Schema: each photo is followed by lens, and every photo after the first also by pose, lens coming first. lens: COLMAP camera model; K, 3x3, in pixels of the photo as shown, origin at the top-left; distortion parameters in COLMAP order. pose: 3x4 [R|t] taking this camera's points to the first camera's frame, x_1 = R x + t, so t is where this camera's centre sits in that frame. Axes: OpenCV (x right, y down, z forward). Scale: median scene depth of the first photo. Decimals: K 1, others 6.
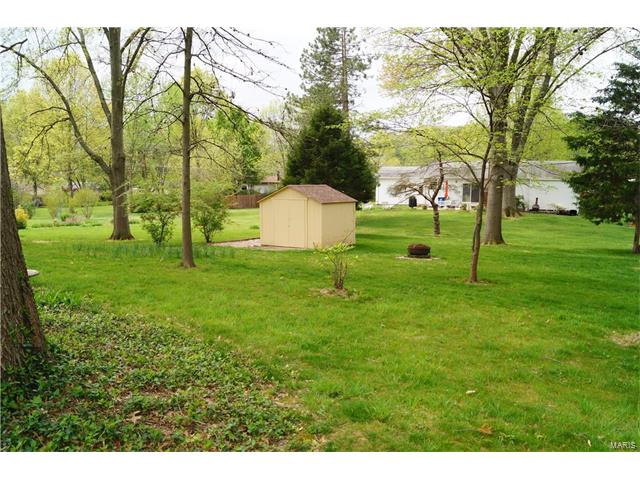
lens RADIAL K [[509.4, 0, 322.7], [0, 509.4, 241.5], [0, 0, 1]] dist [-0.091629, 0.024692]
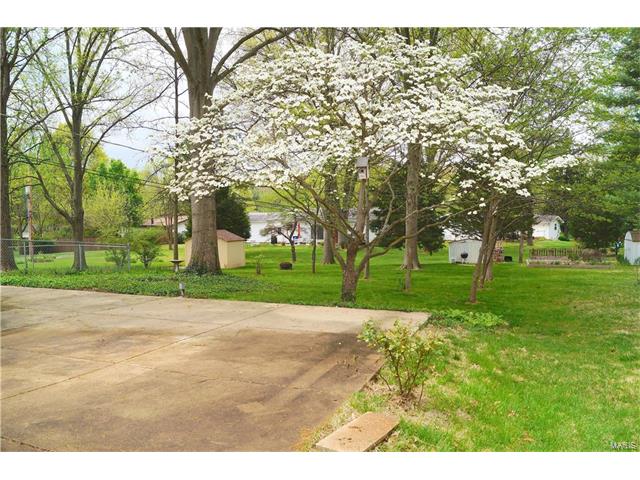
lens RADIAL K [[509.4, 0, 315.0], [0, 509.4, 239.2], [0, 0, 1]] dist [-0.091629, 0.024692]
pose [[0.963436, -0.017703, 0.267352, -0.094820], [0.039739, 0.996220, -0.077239, 0.033285], [-0.264974, 0.085039, 0.960498, -0.379889]]
